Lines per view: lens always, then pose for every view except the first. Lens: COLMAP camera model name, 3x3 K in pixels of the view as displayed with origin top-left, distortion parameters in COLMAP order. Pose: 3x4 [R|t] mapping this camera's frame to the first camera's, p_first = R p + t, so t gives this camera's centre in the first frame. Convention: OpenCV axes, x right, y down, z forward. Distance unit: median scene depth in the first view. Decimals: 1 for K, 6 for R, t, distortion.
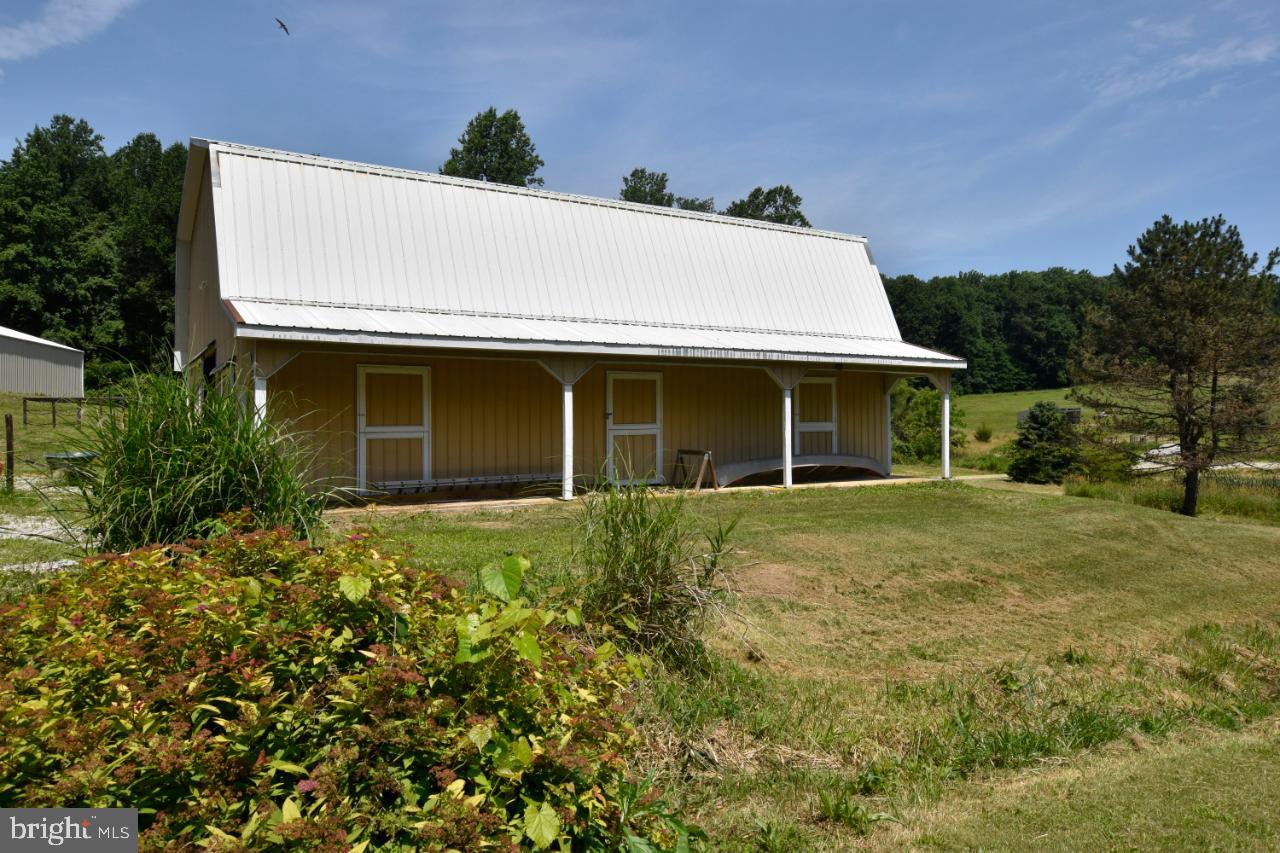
lens RADIAL K [[911.0, 0, 640.8], [0, 911.0, 430.3], [0, 0, 1]] dist [-0.003421, 0.001271]
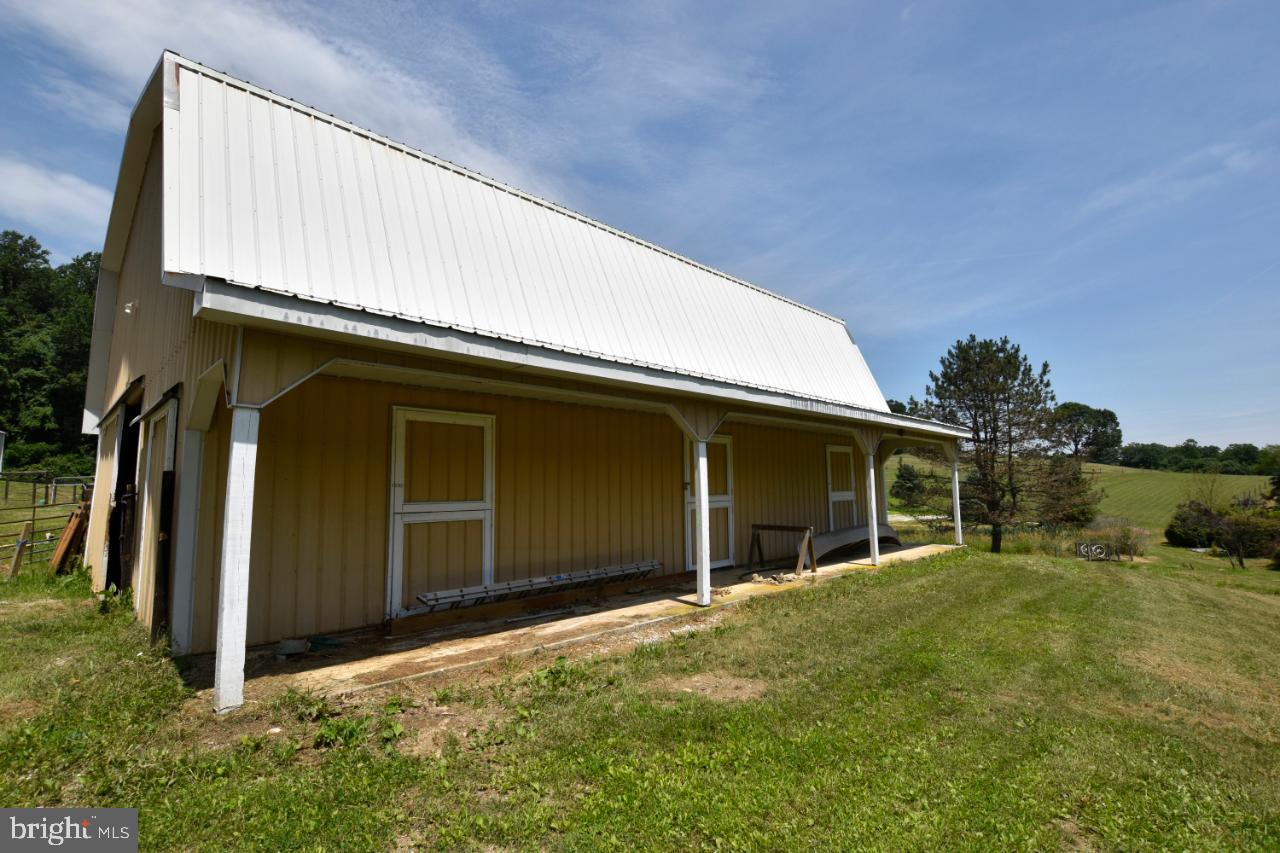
lens RADIAL K [[617.8, 0, 639.5], [0, 617.8, 415.3], [0, 0, 1]] dist [-0.018702, 0.000540]
pose [[0.969259, 0.020953, 0.245150, -0.044560], [0.012049, 0.991130, -0.132350, -0.001166], [-0.245748, 0.131236, 0.960409, 0.096319]]
